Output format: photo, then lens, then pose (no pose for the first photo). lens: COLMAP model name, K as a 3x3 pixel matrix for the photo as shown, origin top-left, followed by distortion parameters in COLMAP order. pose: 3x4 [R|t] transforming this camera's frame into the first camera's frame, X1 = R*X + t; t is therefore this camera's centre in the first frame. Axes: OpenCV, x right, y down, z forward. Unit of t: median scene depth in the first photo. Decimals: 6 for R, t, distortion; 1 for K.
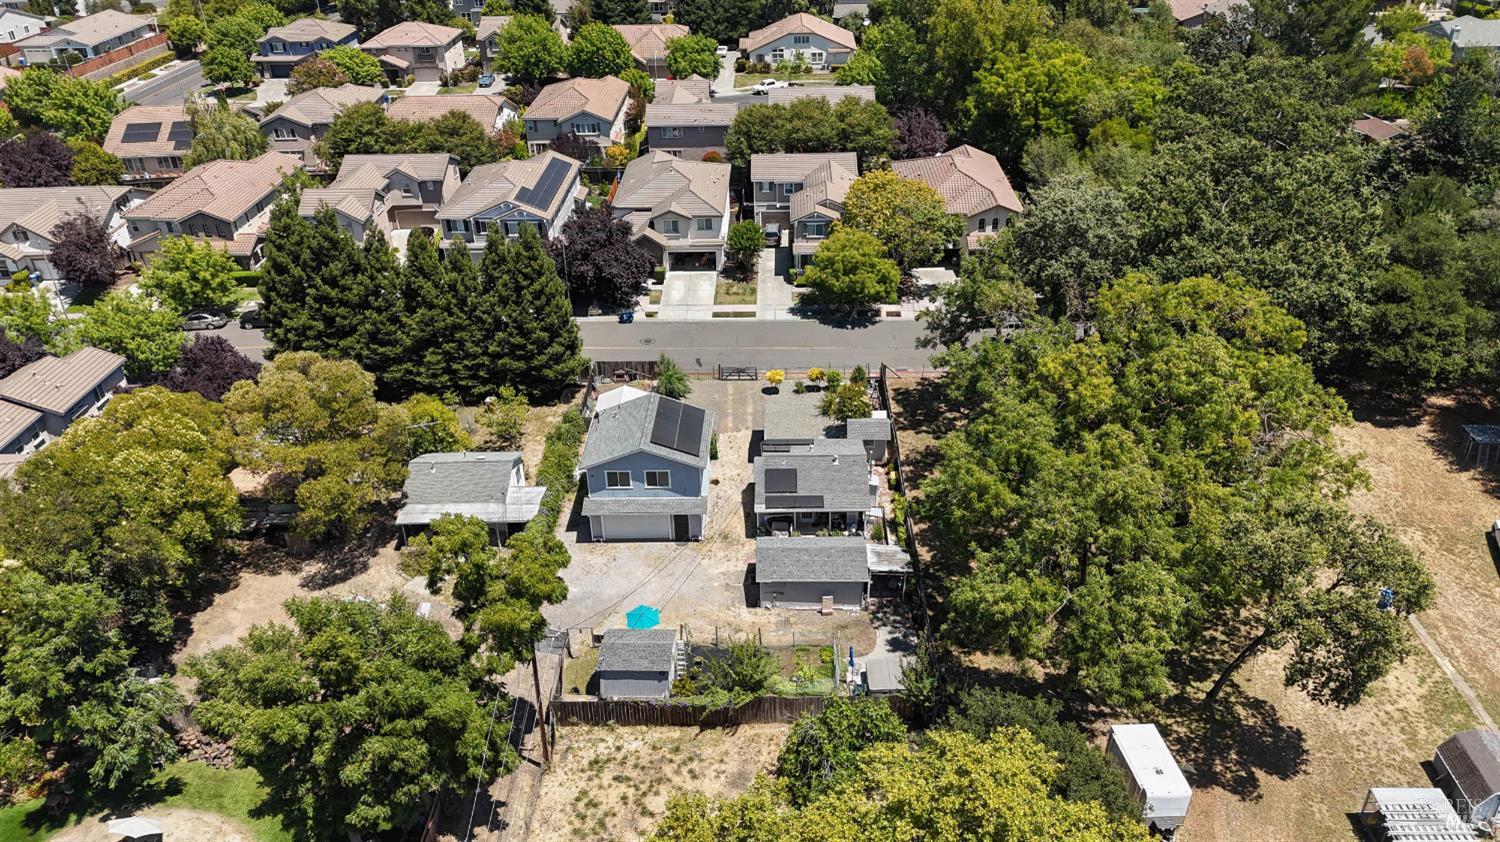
lens RADIAL K [[1106.8, 0, 750.5], [0, 1106.8, 407.3], [0, 0, 1]] dist [0.071398, -0.066394]
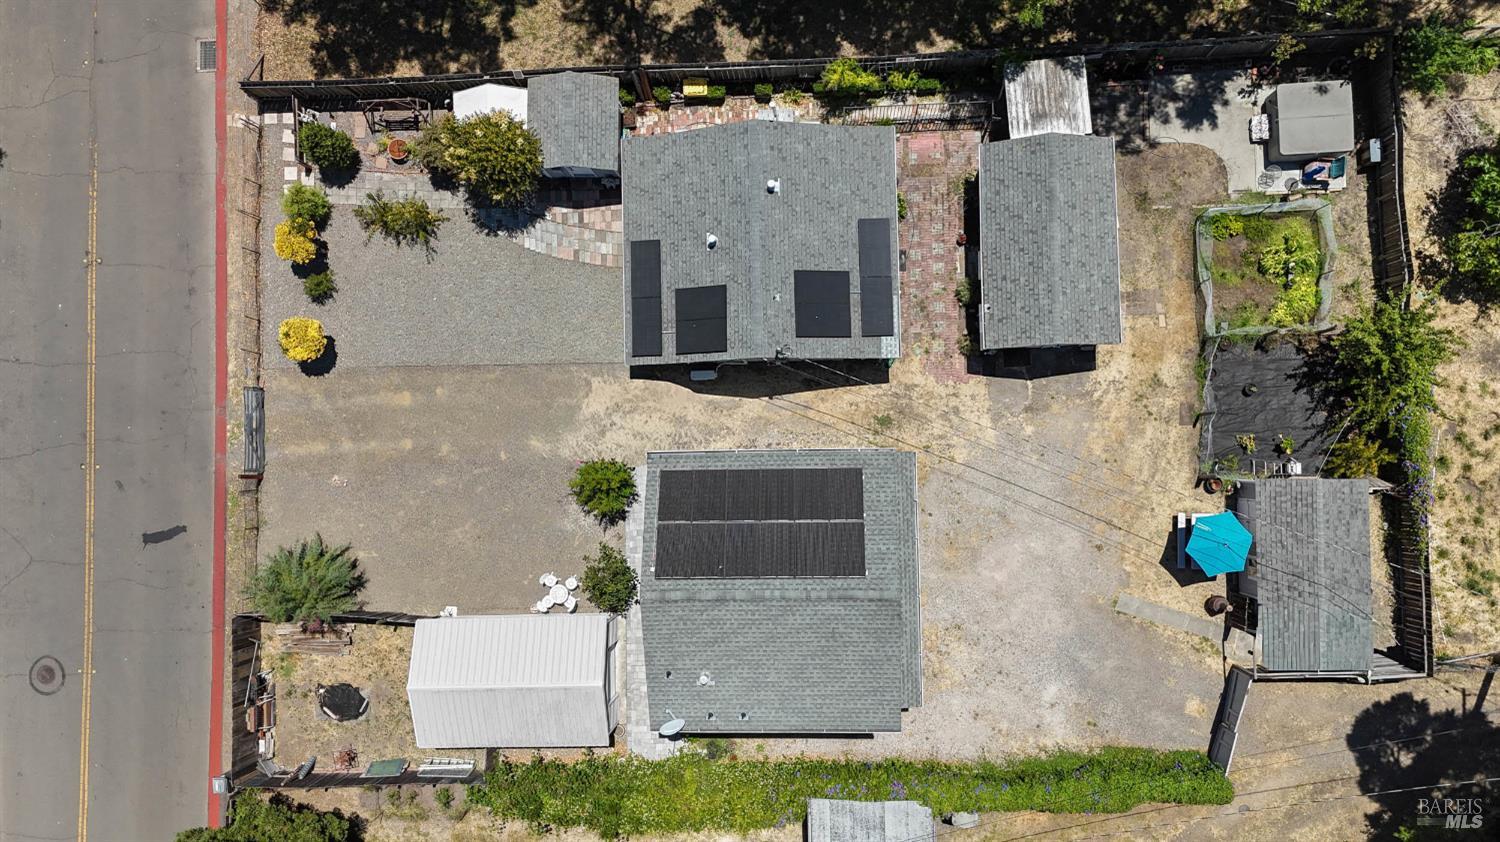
lens RADIAL K [[1106.8, 0, 750.5], [0, 1106.8, 407.3], [0, 0, 1]] dist [0.071398, -0.066394]
pose [[-0.039104, -0.996778, 0.070033, -0.035198], [0.541398, 0.037773, 0.839917, -0.247715], [-0.839856, 0.070760, 0.538177, 0.532654]]
